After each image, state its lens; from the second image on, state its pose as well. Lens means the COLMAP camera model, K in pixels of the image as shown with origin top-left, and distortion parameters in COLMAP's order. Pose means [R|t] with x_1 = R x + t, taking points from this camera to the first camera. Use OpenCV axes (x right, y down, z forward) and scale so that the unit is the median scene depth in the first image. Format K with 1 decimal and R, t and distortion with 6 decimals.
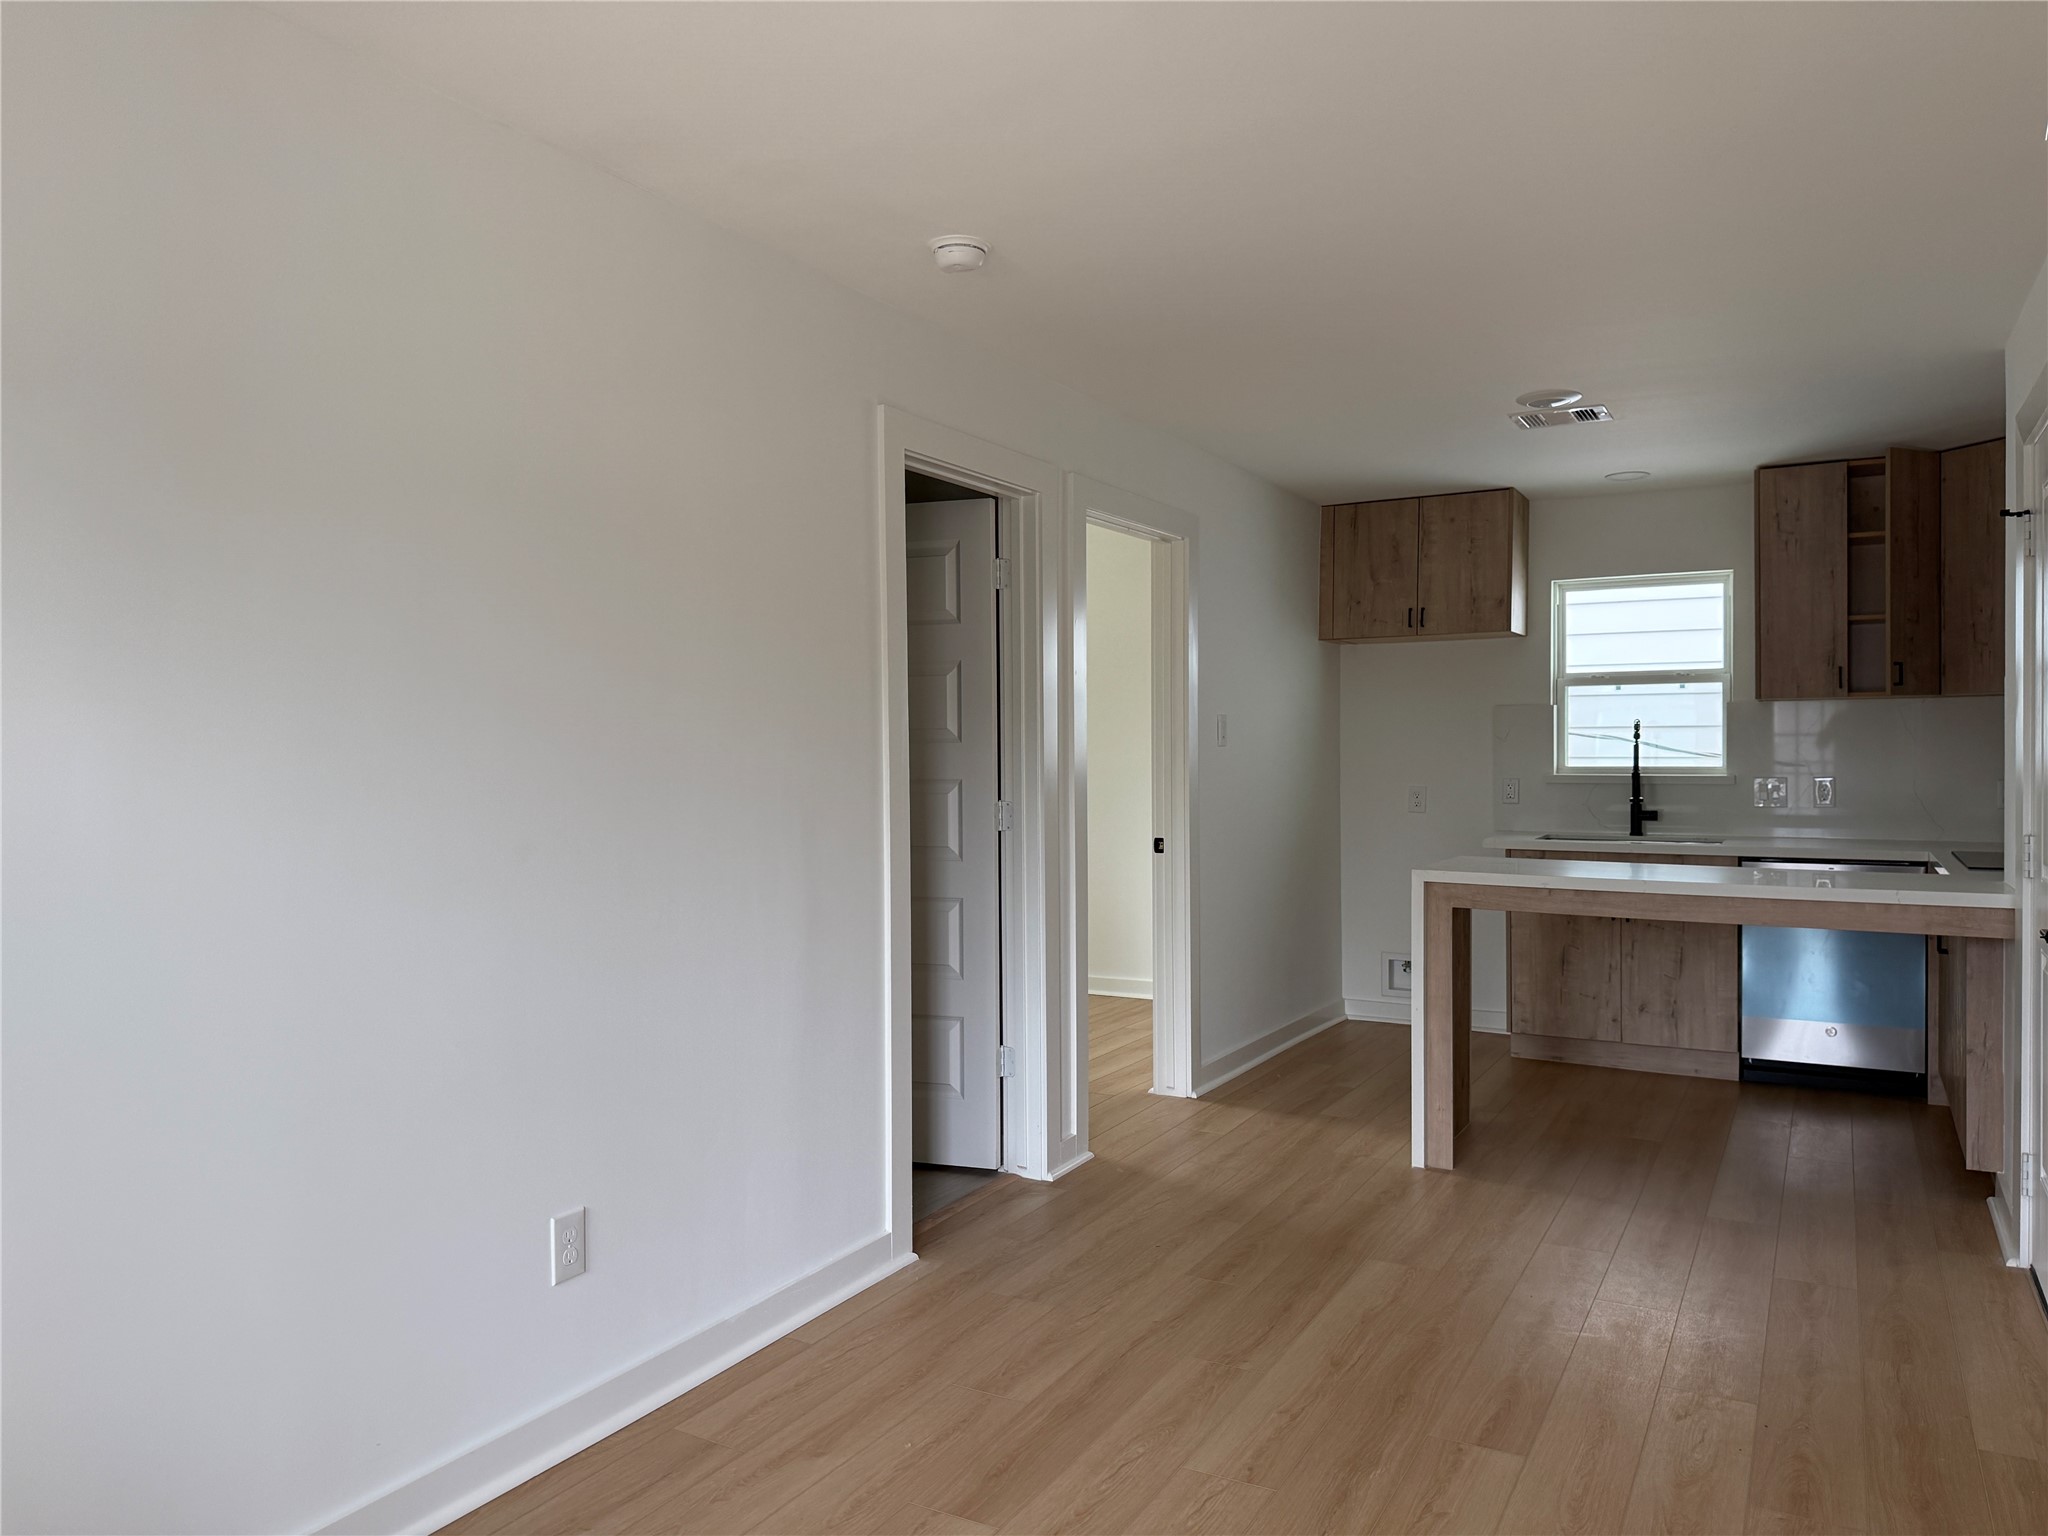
lens RADIAL K [[1467.8, 0, 1024.0], [0, 1467.8, 768.0], [0, 0, 1]] dist [0.092989, -0.080135]
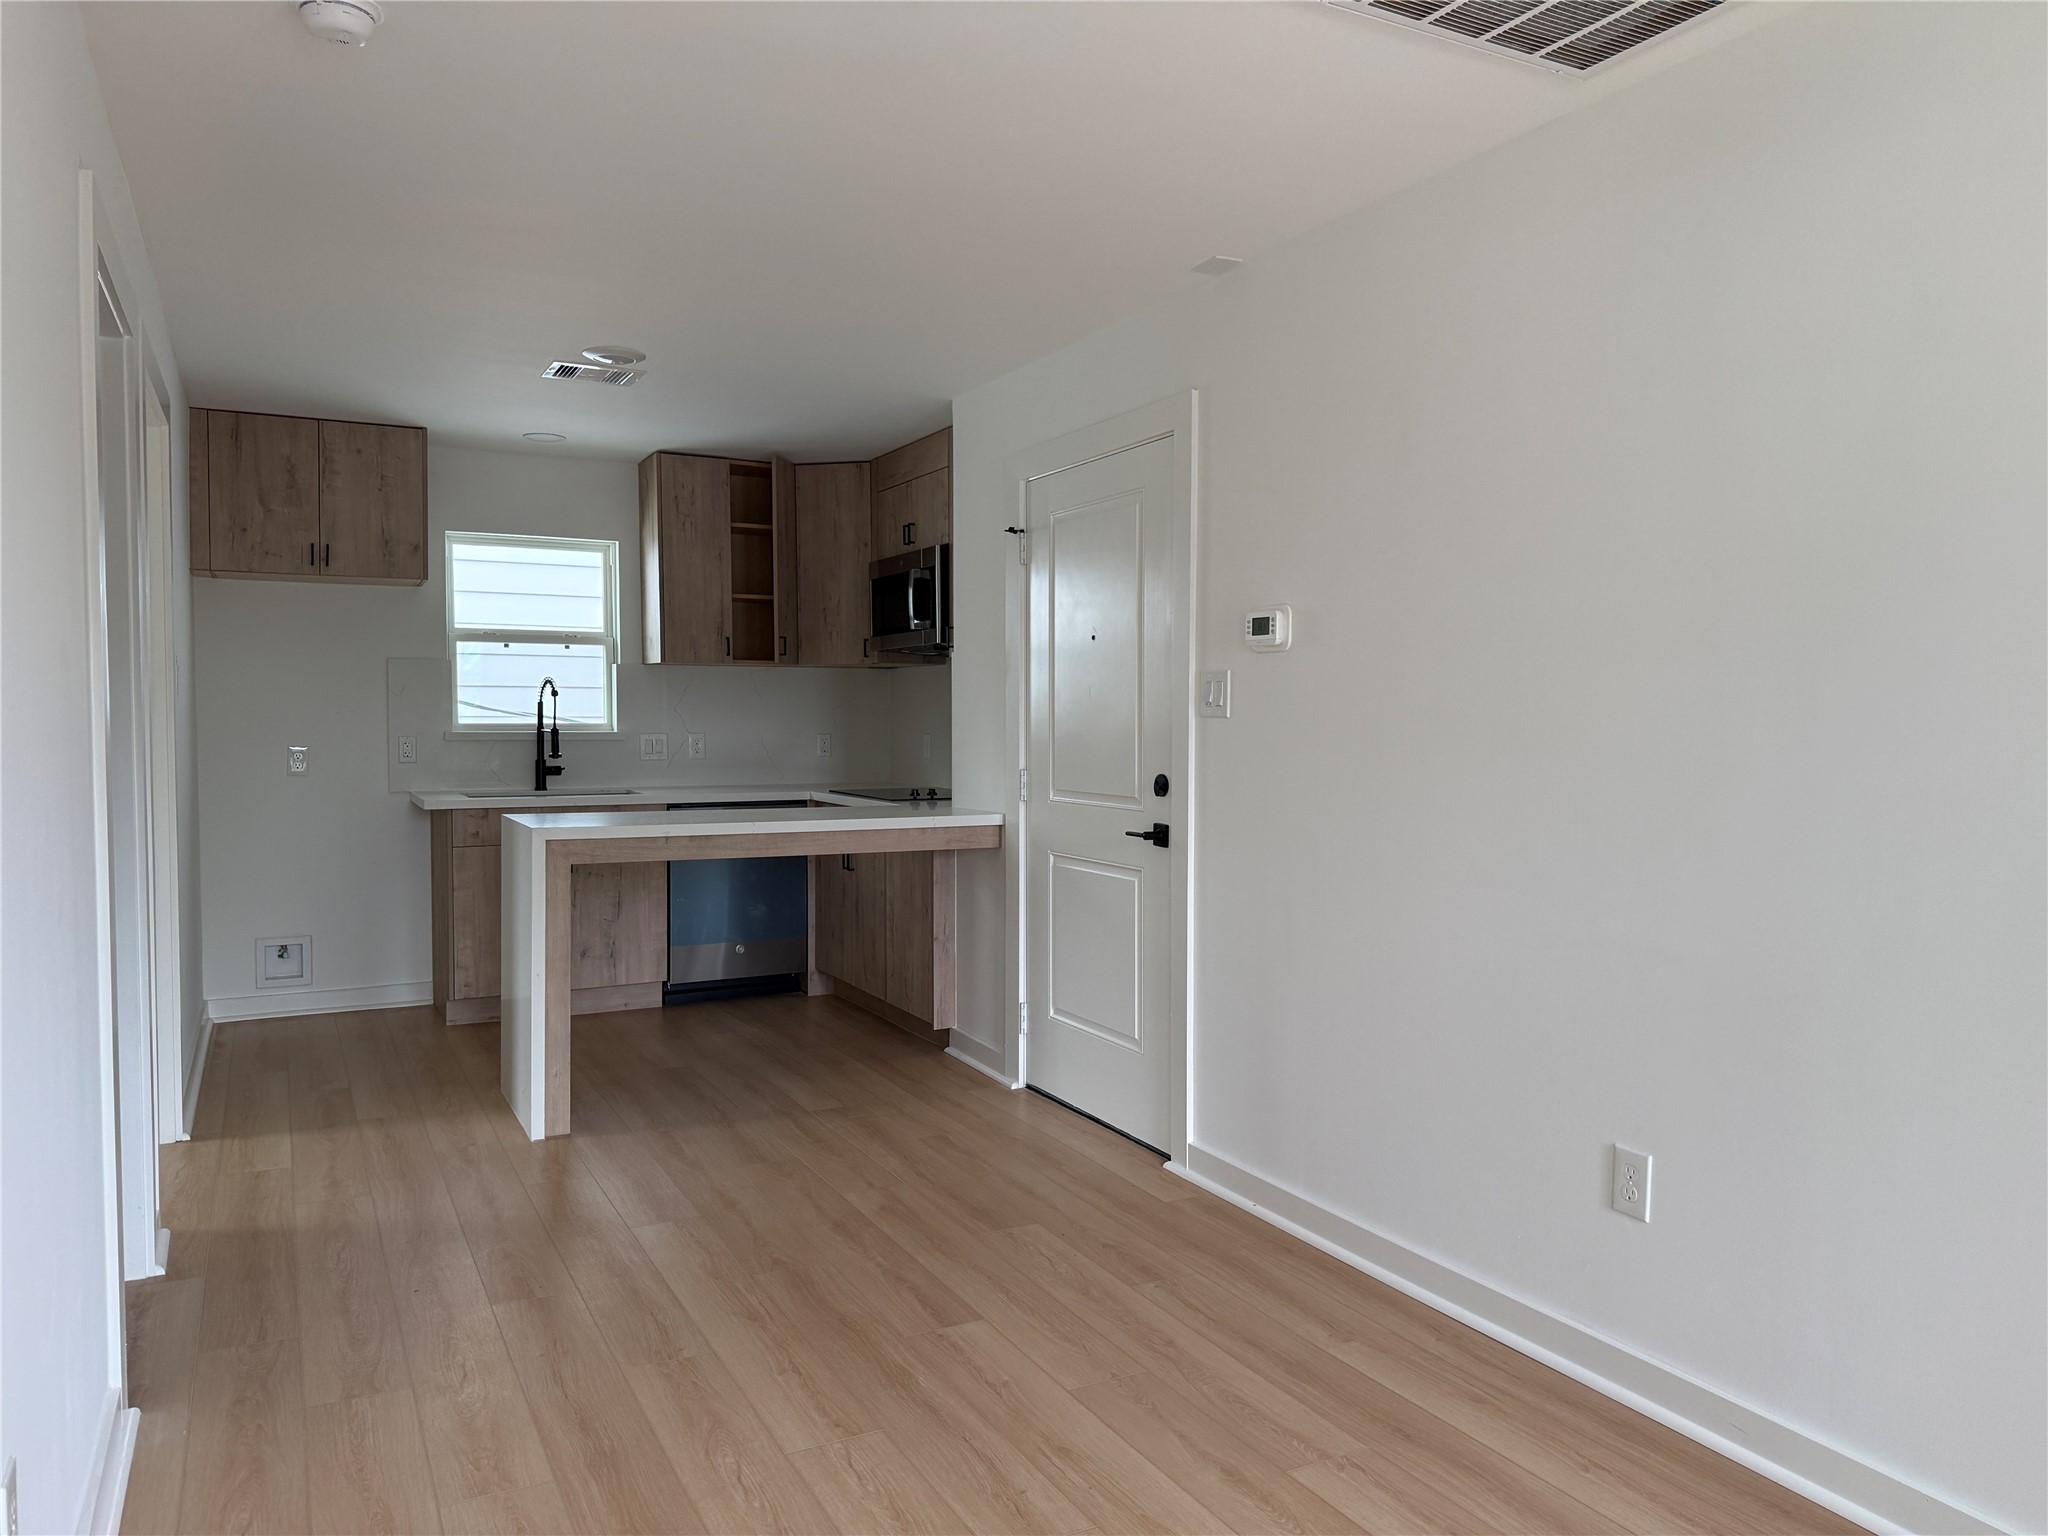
lens RADIAL K [[1467.8, 0, 1024.0], [0, 1467.8, 768.0], [0, 0, 1]] dist [0.092989, -0.080135]
pose [[0.557167, -0.024768, 0.830031, -0.262883], [0.006131, 0.999651, 0.025714, 0.005790], [-0.830378, -0.009238, 0.557124, 0.159911]]
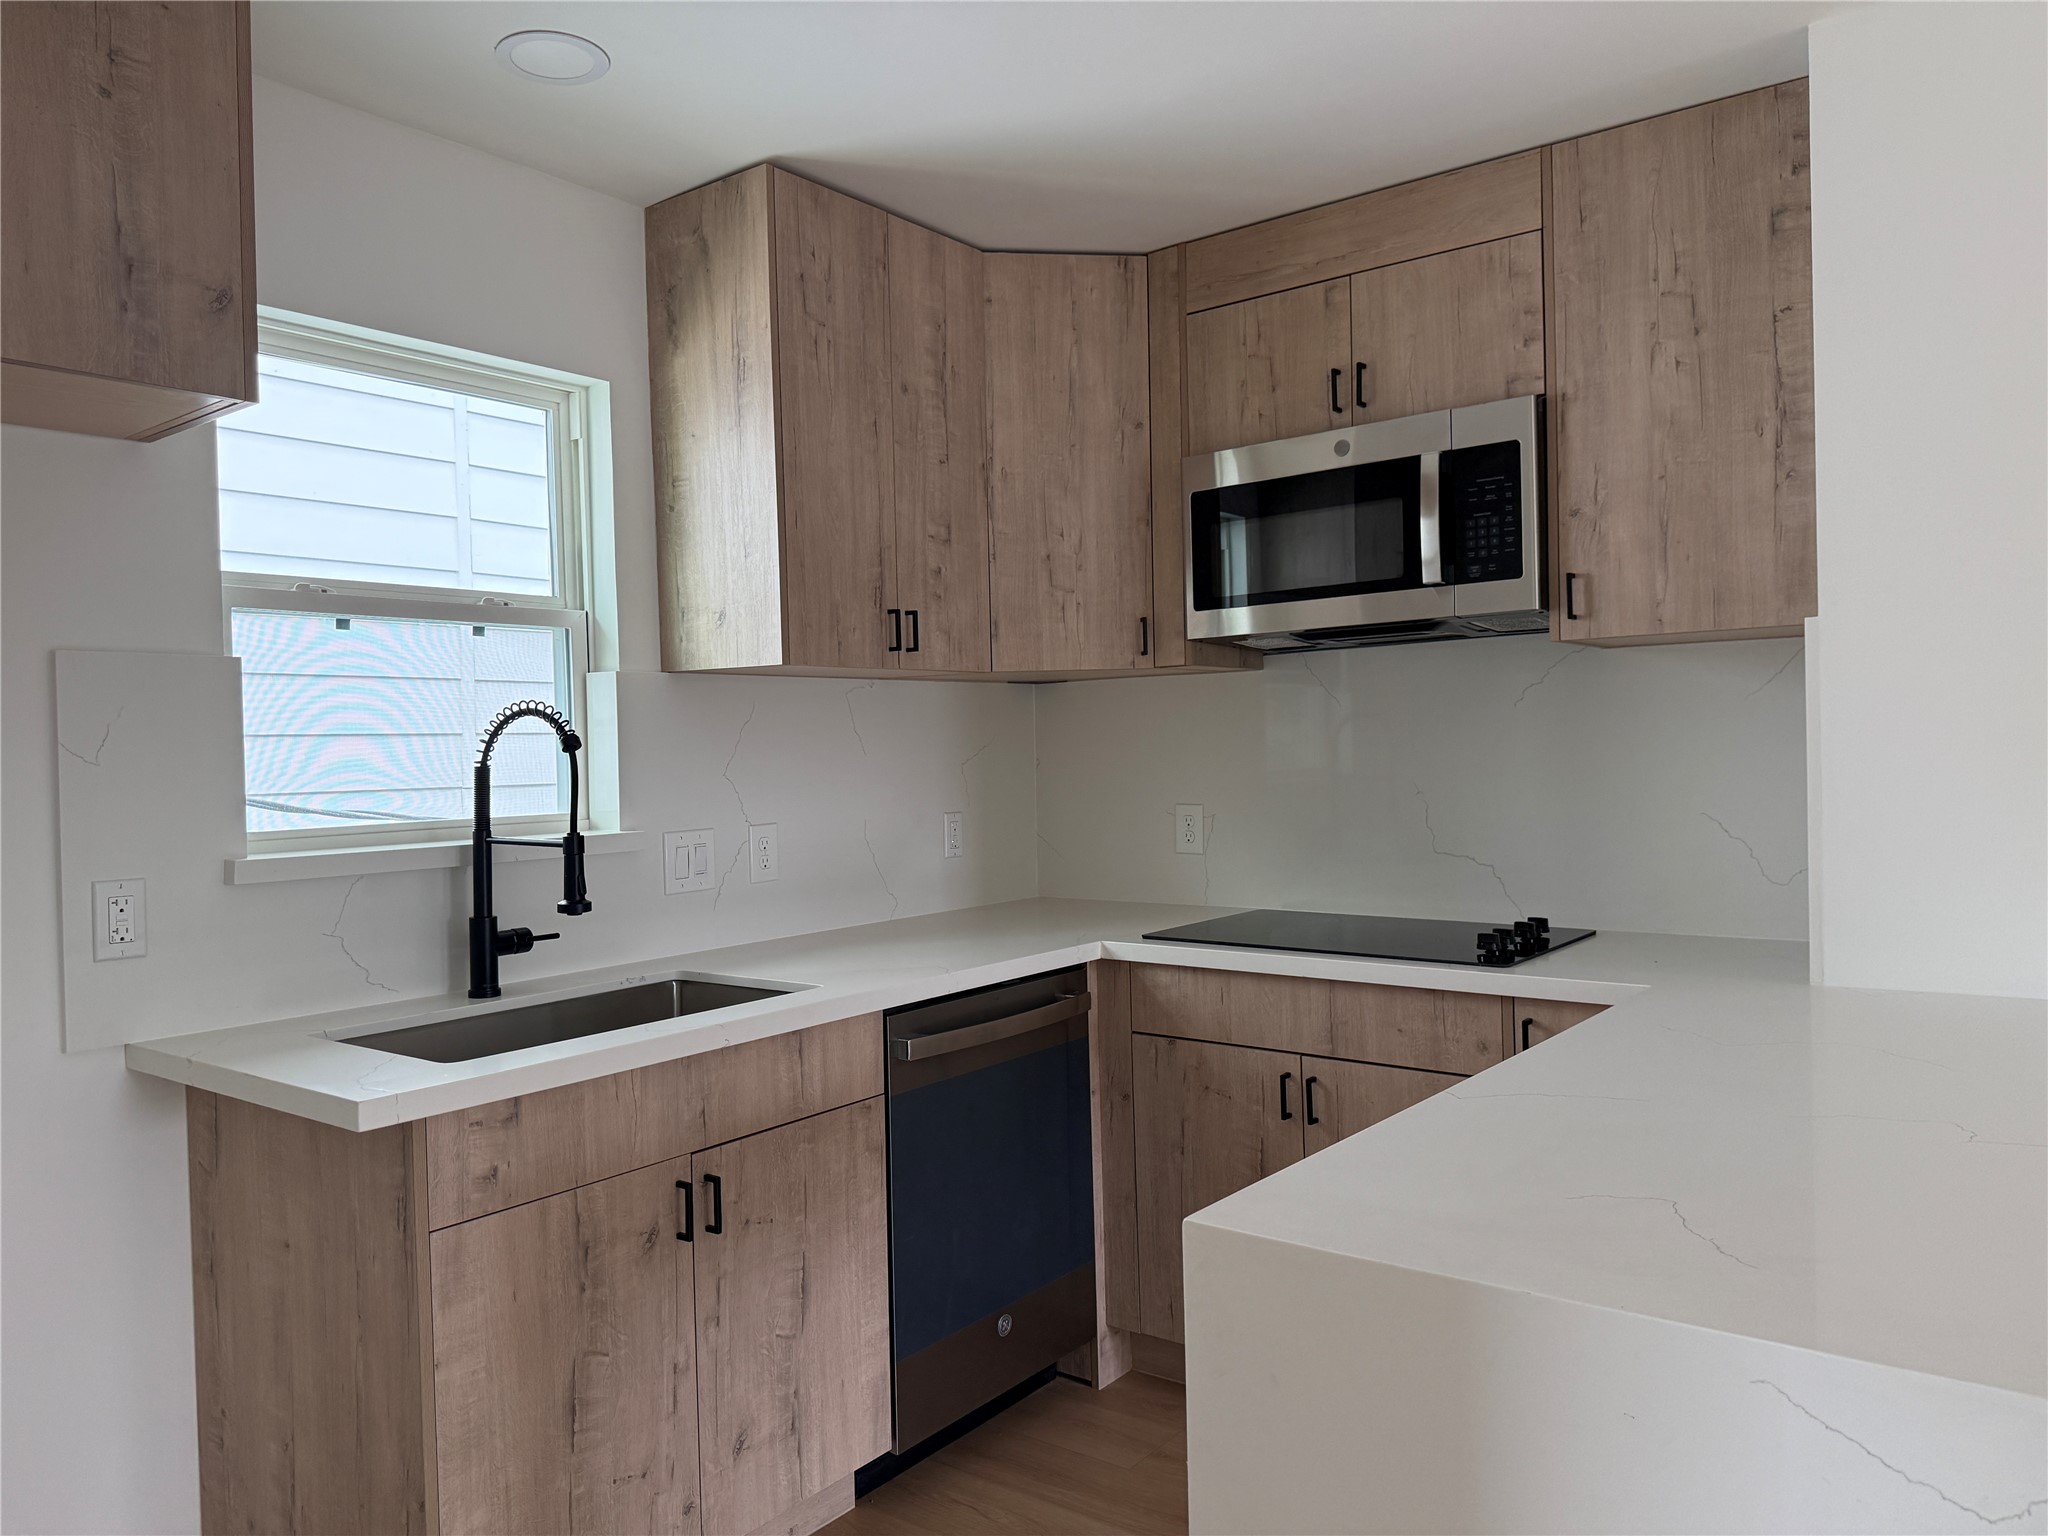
lens RADIAL K [[1442.9, 0, 988.3], [0, 1442.9, 775.5], [0, 0, 1]] dist [0.029719, -0.001483]
pose [[0.164280, -0.016315, 0.986279, 0.054629], [0.036412, 0.999282, 0.010465, -0.013189], [-0.985742, 0.034193, 0.164756, 0.837873]]
